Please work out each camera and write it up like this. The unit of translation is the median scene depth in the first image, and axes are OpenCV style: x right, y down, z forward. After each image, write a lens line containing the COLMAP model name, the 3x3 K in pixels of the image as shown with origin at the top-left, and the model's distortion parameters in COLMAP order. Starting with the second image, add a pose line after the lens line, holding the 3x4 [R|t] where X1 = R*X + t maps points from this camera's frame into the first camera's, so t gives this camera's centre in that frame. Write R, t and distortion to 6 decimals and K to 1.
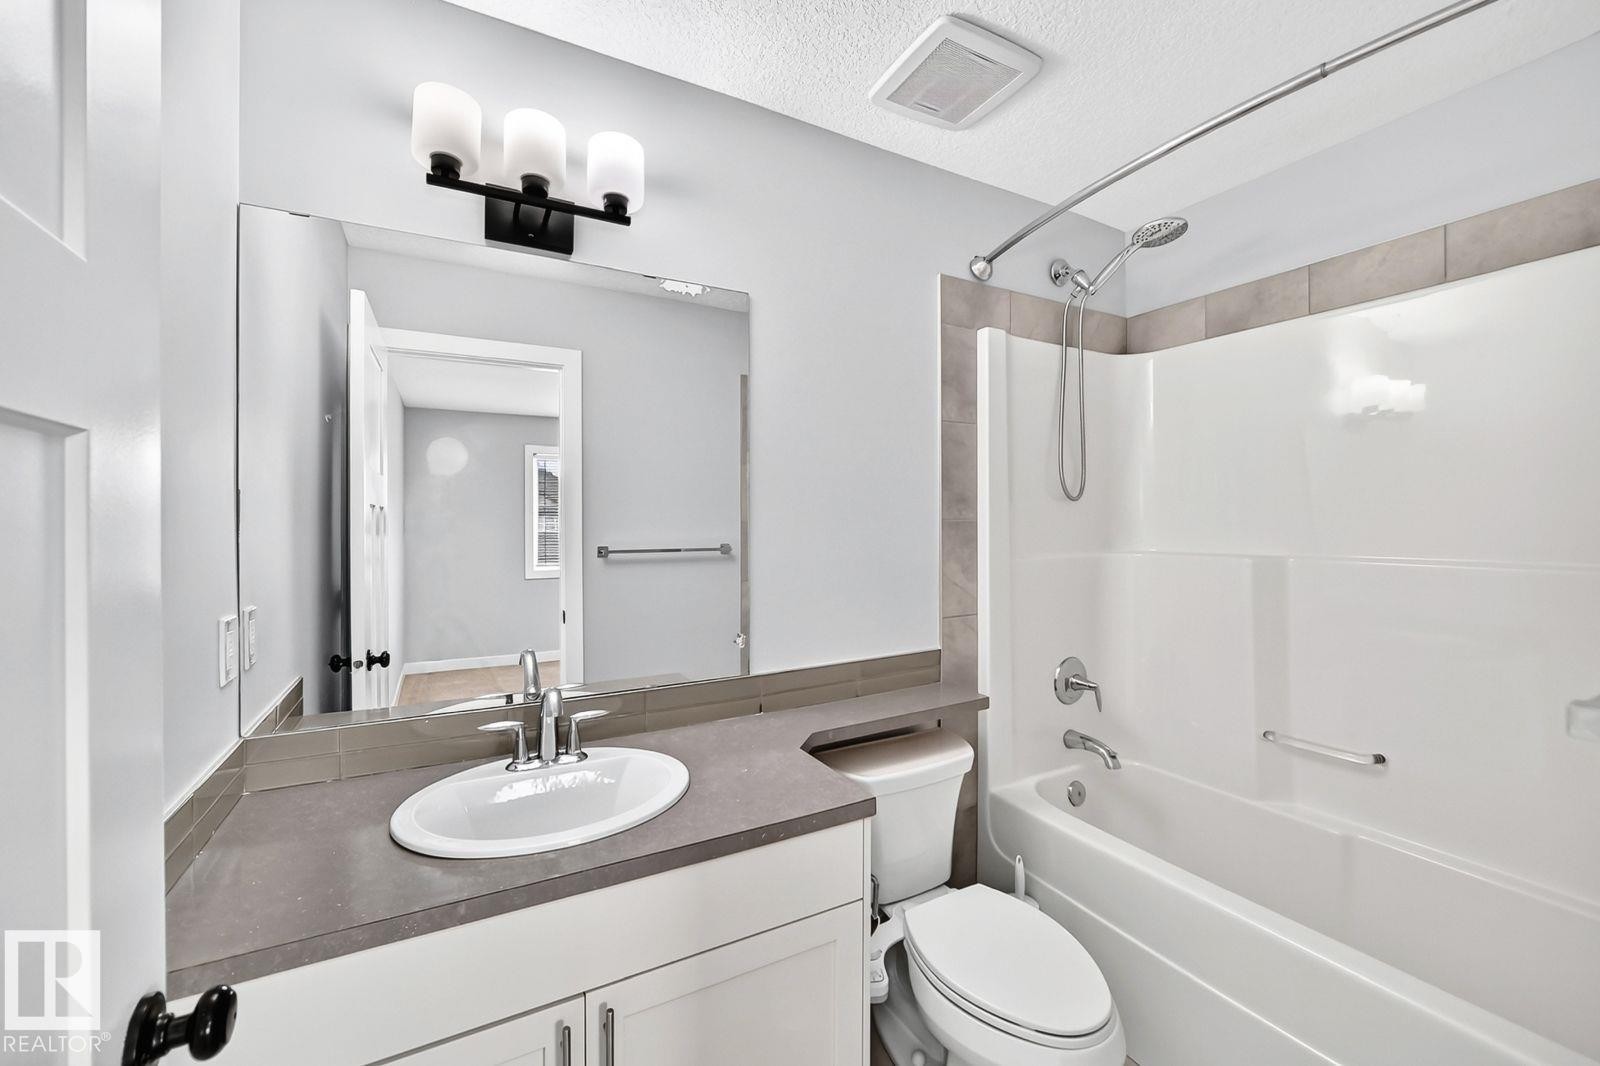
lens RADIAL K [[627.3, 0, 797.6], [0, 627.3, 543.4], [0, 0, 1]] dist [-0.000864, 0.000303]
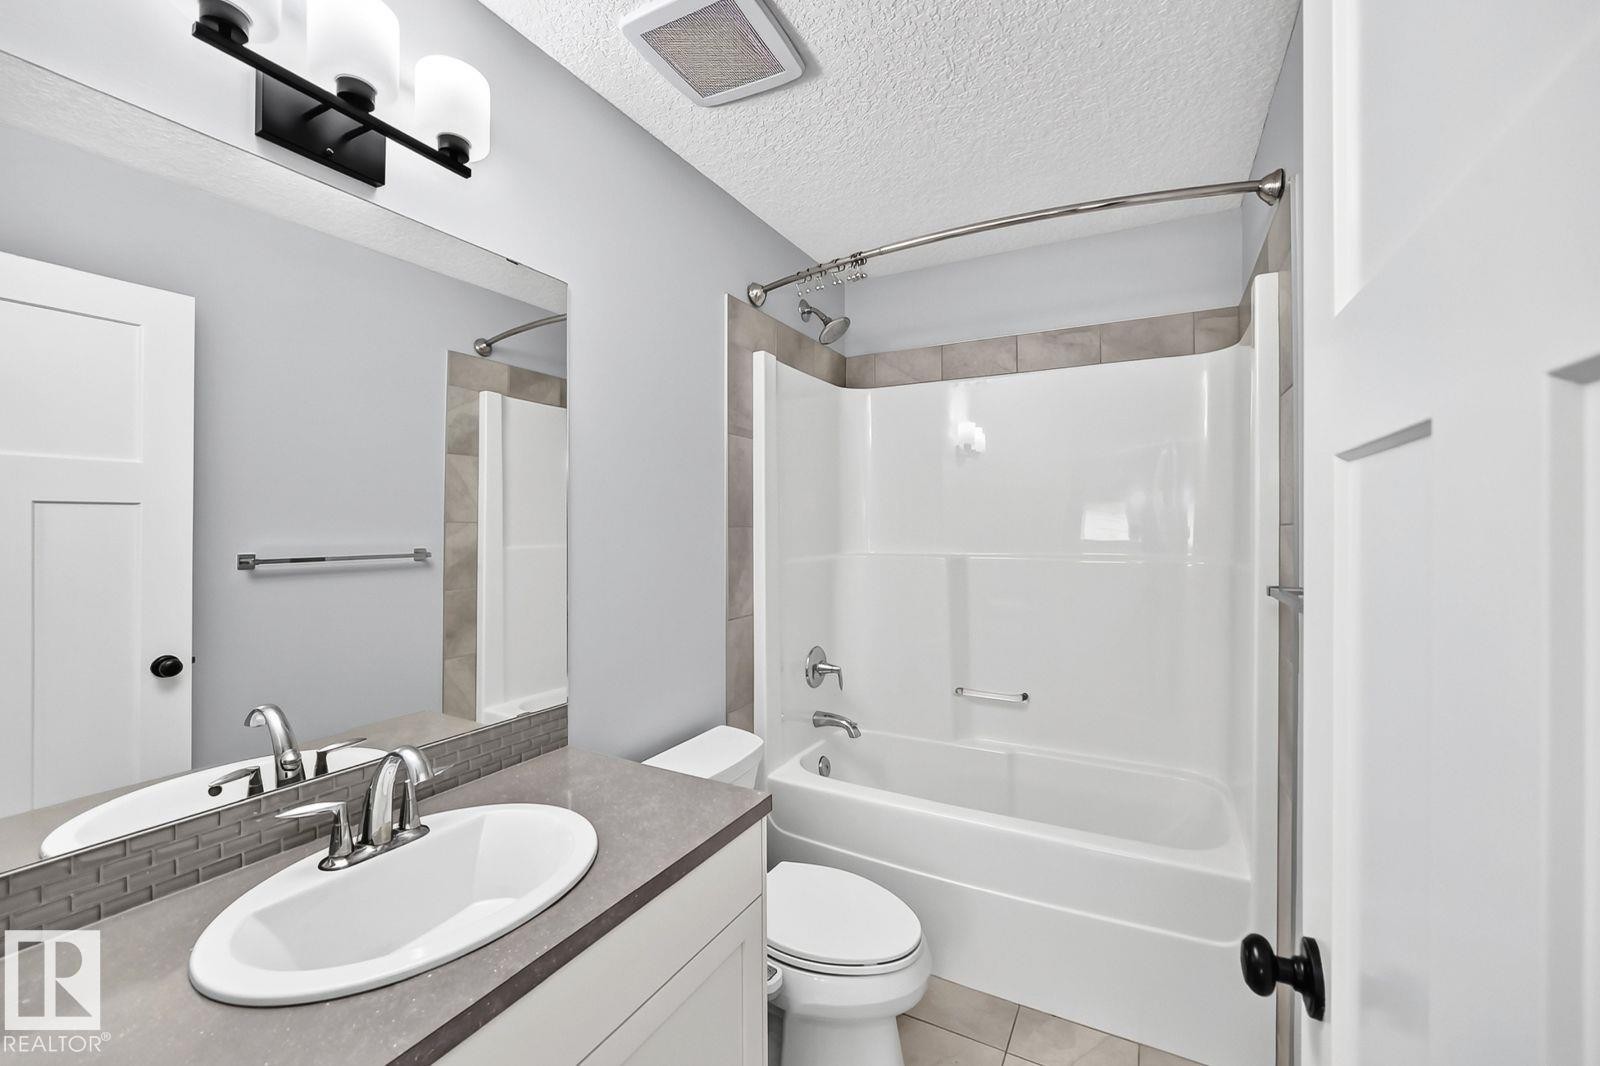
lens RADIAL K [[654.8, 0, 801.6], [0, 654.8, 526.9], [0, 0, 1]] dist [-0.000569, -0.000492]
pose [[0.828734, 0.007234, 0.559596, -0.272931], [0.002907, 0.999847, -0.017230, -0.016979], [-0.559635, 0.015906, 0.828586, 0.024437]]
